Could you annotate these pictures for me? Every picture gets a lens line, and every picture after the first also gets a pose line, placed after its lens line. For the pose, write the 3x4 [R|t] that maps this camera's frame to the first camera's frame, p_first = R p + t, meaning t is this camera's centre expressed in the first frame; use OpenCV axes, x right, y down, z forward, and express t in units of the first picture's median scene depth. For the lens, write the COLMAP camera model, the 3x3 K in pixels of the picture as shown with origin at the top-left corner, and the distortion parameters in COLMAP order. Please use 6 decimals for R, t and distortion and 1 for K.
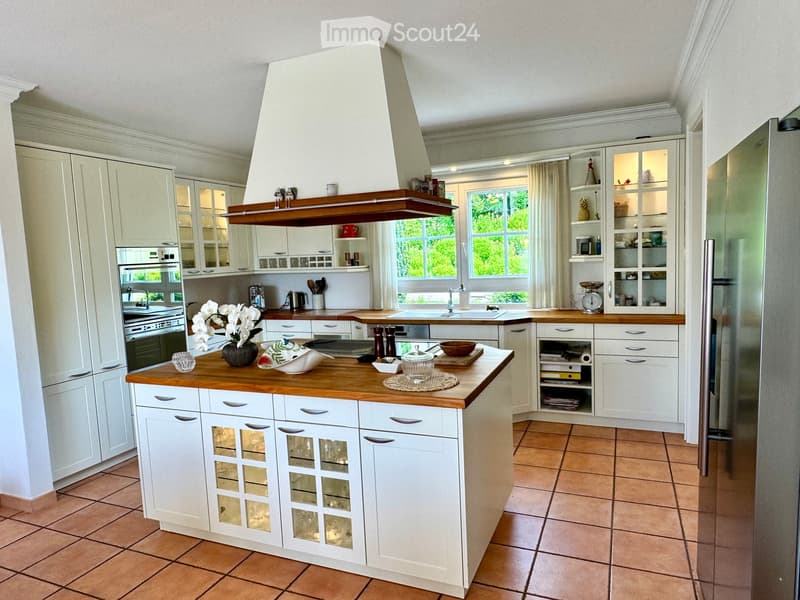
lens RADIAL K [[521.6, 0, 400.0], [0, 521.6, 300.0], [0, 0, 1]] dist [0.001558, -0.001519]
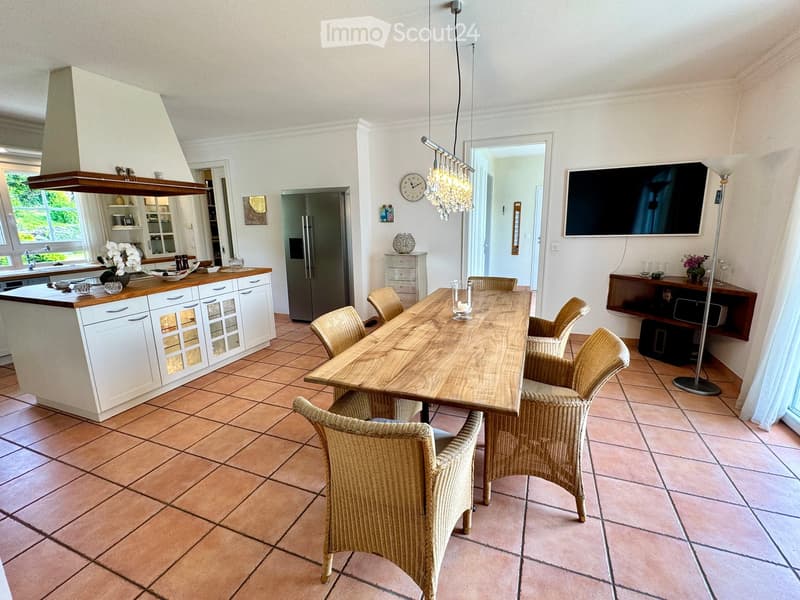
lens RADIAL K [[356.1, 0, 400.0], [0, 356.1, 300.0], [0, 0, 1]] dist [-0.000767, -0.000124]
pose [[-0.015800, -0.169500, 0.985404, -1.151858], [0.109061, 0.979354, 0.170208, 0.067099], [-0.993910, 0.110158, 0.003012, 0.201841]]
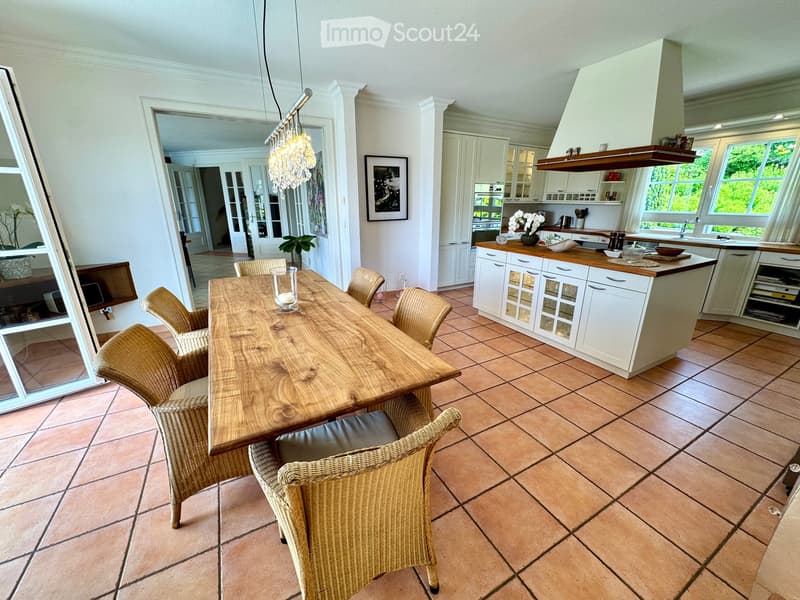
lens RADIAL K [[320.9, 0, 400.0], [0, 320.9, 300.0], [0, 0, 1]] dist [-0.000062, -0.000146]
pose [[0.785067, 0.226422, -0.576544, 0.055441], [-0.091795, 0.963045, 0.253215, 0.053838], [0.612571, -0.145866, 0.776840, -0.249943]]
